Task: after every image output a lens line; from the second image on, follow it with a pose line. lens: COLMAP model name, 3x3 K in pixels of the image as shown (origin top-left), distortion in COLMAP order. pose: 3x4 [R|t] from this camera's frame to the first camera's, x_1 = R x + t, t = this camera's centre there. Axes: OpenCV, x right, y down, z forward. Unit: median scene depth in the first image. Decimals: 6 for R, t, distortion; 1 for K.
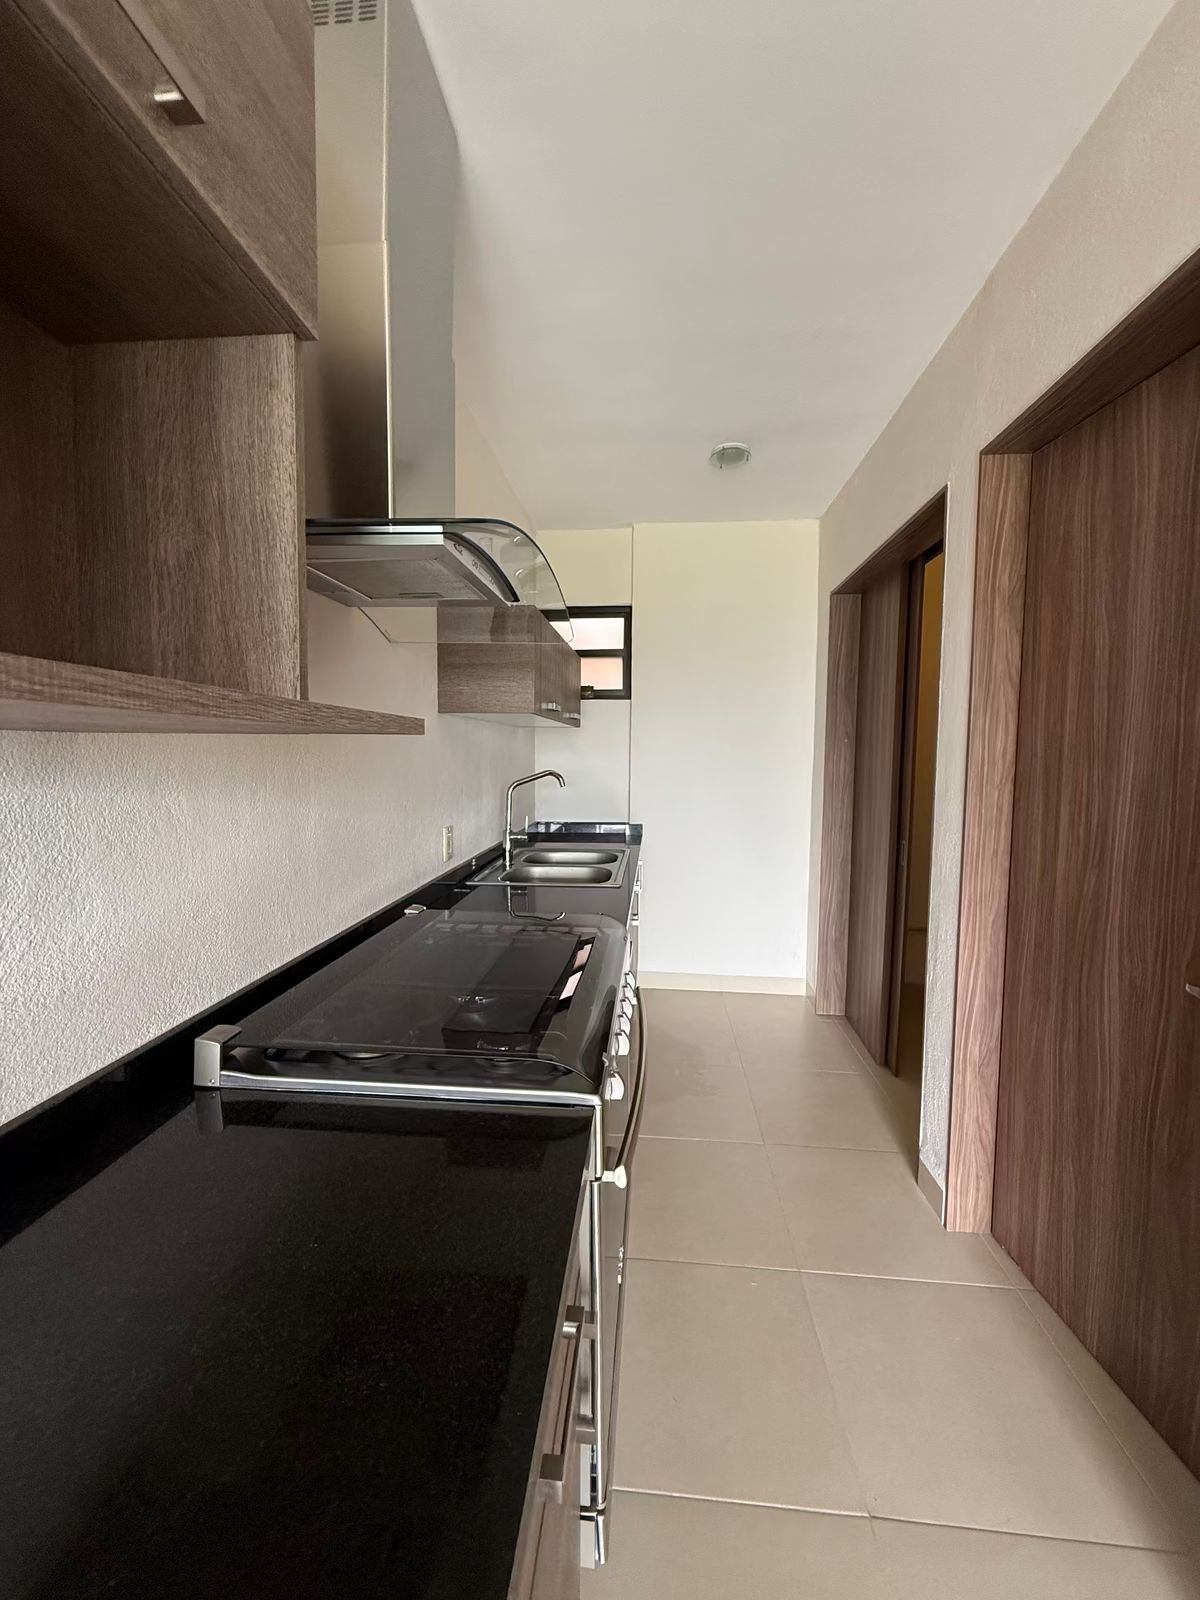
lens RADIAL K [[631.5, 0, 595.3], [0, 631.5, 800.9], [0, 0, 1]] dist [-0.004323, 0.000326]
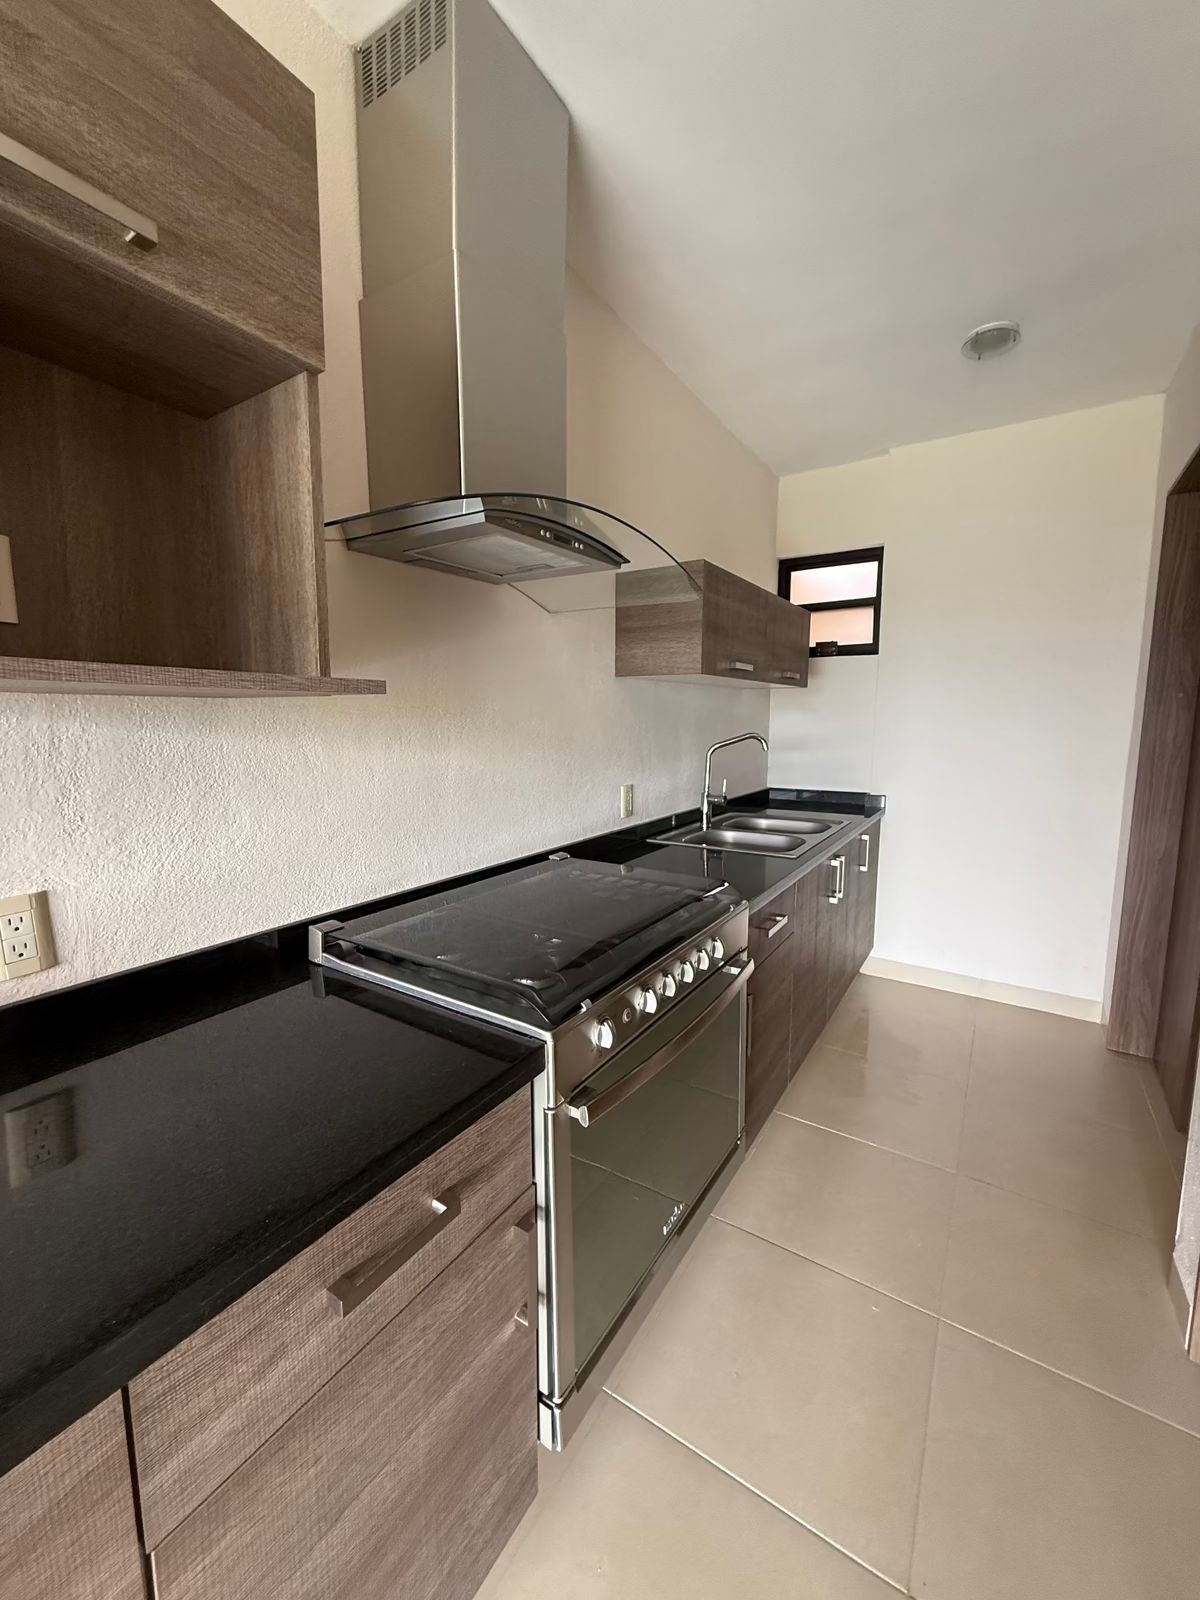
lens RADIAL K [[631.5, 0, 596.0], [0, 631.5, 801.7], [0, 0, 1]] dist [-0.004323, 0.000326]
pose [[0.885232, 0.056443, -0.461712, 0.219003], [-0.030870, 0.997551, 0.062761, 0.003556], [0.464123, -0.041305, 0.884807, 0.043629]]
